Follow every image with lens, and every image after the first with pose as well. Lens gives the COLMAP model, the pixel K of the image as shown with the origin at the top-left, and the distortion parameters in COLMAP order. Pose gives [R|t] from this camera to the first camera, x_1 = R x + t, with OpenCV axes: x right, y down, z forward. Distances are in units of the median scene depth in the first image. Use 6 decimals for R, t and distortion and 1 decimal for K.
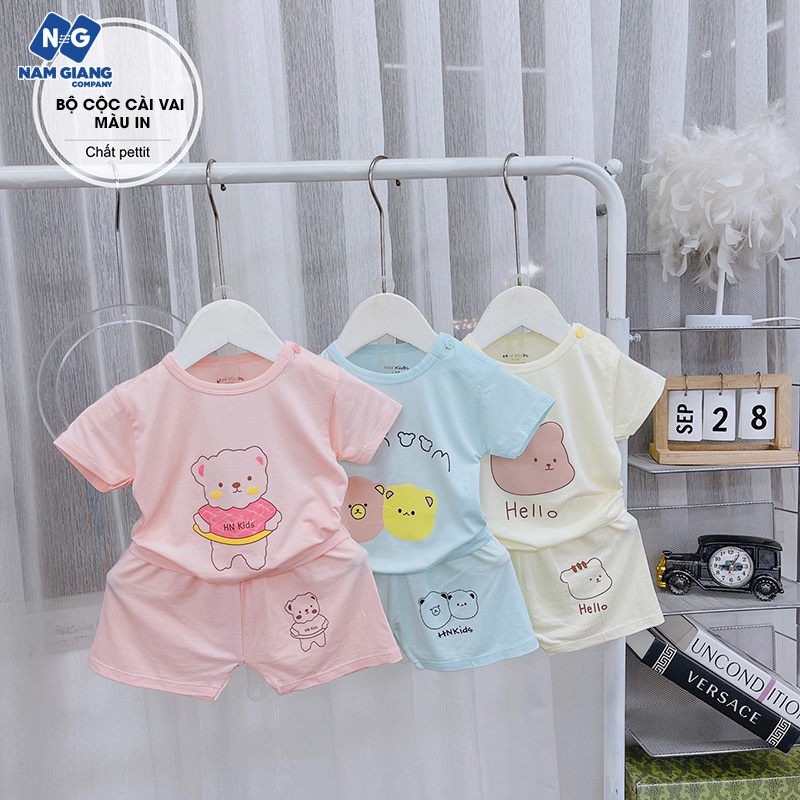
lens RADIAL K [[848.2, 0, 398.4], [0, 848.2, 398.3], [0, 0, 1]] dist [0.001030, 0.000000]
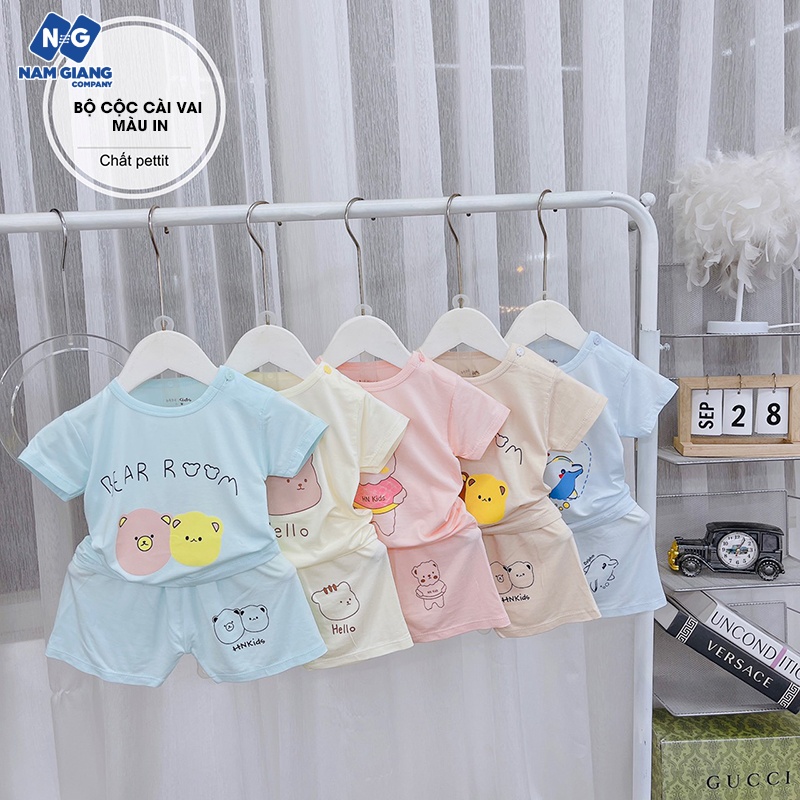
lens RADIAL K [[848.2, 0, 394.1], [0, 848.2, 400.7], [0, 0, 1]] dist [0.001030, 0.000000]
pose [[0.999773, 0.000810, -0.021272, -0.047749], [-0.000408, 0.999821, 0.018896, -0.015837], [0.021284, -0.018883, 0.999595, -0.118862]]
